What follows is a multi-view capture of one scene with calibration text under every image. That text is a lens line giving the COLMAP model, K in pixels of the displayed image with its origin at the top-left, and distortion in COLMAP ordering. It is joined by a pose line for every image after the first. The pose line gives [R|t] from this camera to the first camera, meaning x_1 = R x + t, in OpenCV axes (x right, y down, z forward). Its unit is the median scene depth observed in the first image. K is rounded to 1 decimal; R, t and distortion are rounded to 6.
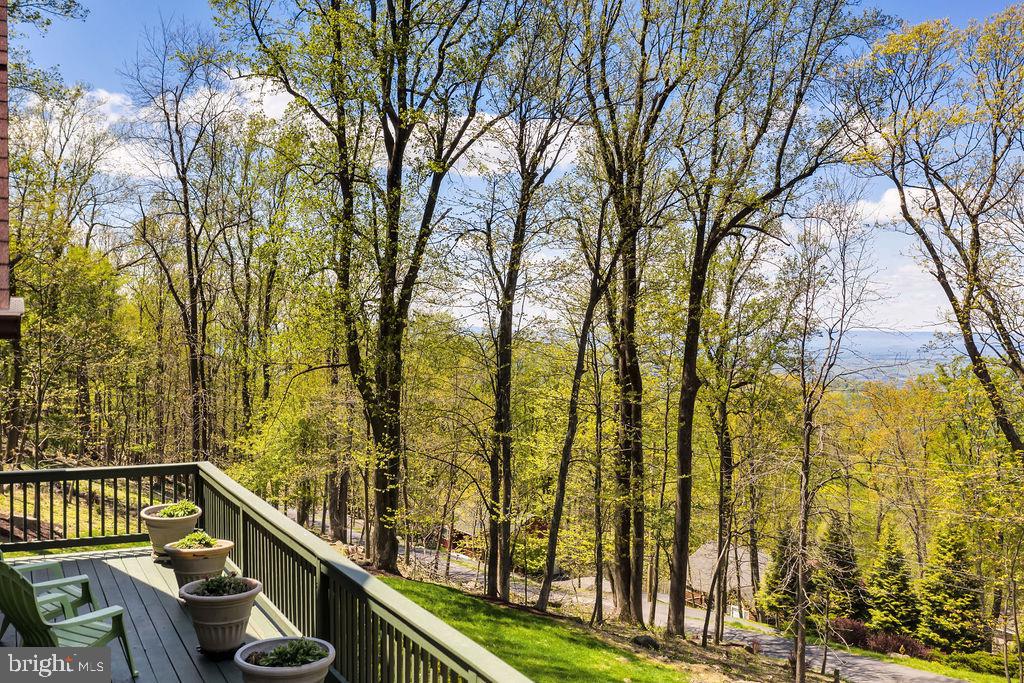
lens RADIAL K [[993.1, 0, 506.0], [0, 993.1, 357.2], [0, 0, 1]] dist [0.001348, 0.000000]
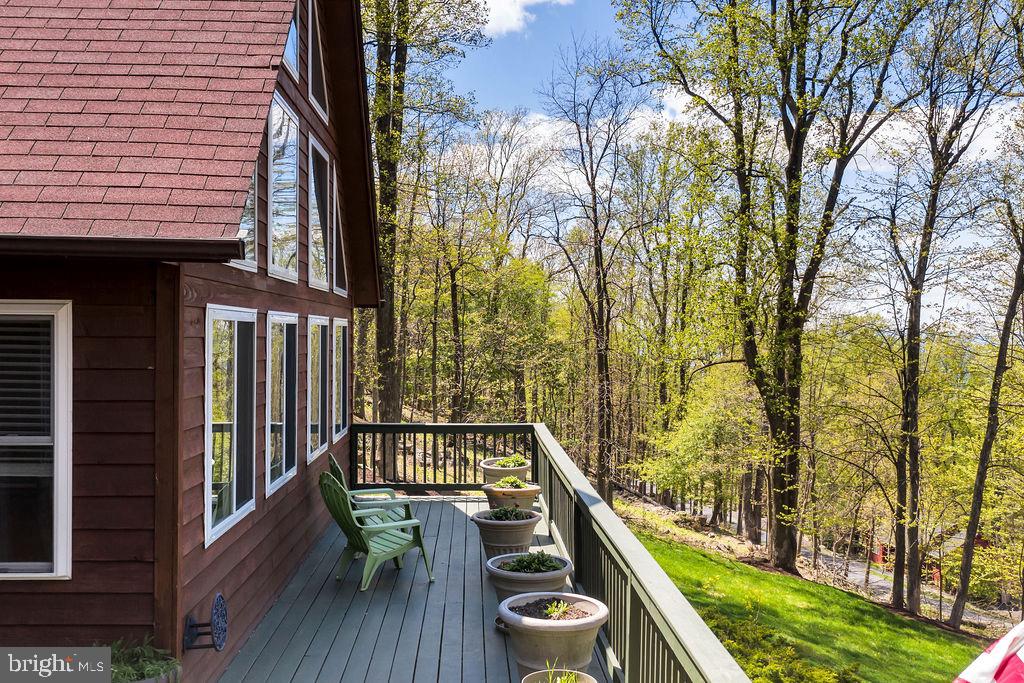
lens RADIAL K [[993.1, 0, 513.3], [0, 993.1, 352.1], [0, 0, 1]] dist [0.001348, 0.000000]
pose [[0.912535, 0.001156, -0.408996, 0.036591], [-0.005551, 0.999939, -0.009558, 0.010882], [0.408960, 0.010992, 0.912486, -0.007555]]
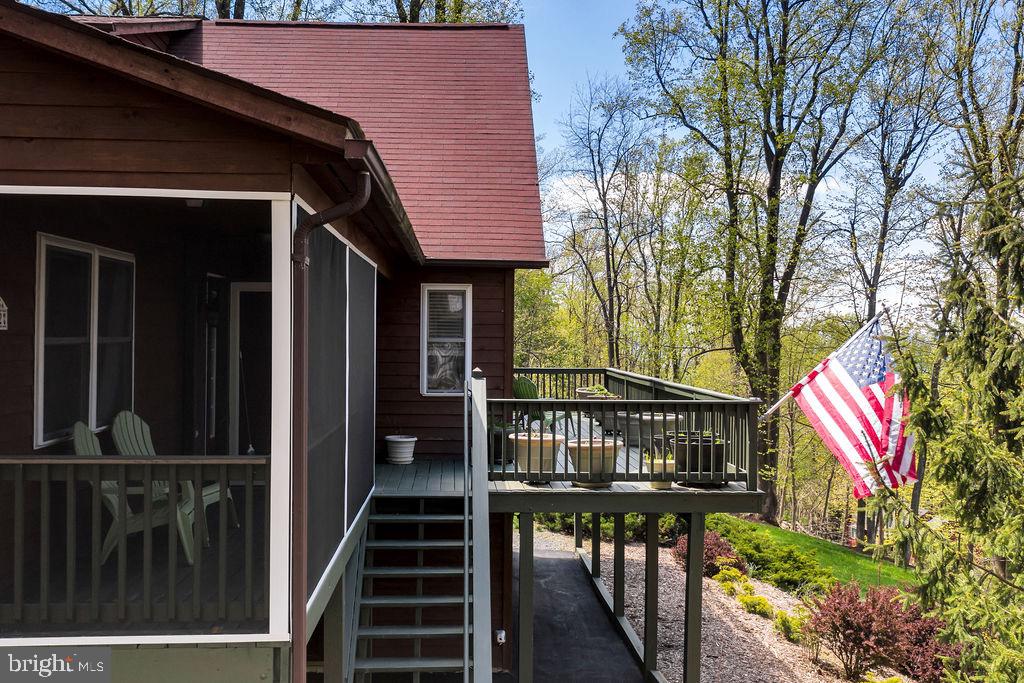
lens RADIAL K [[993.1, 0, 502.7], [0, 993.1, 343.8], [0, 0, 1]] dist [0.001348, 0.000000]
pose [[0.914878, -0.001854, -0.403726, 0.071279], [-0.006857, 0.999774, -0.020131, 0.030450], [0.403672, 0.021186, 0.914658, -0.216560]]
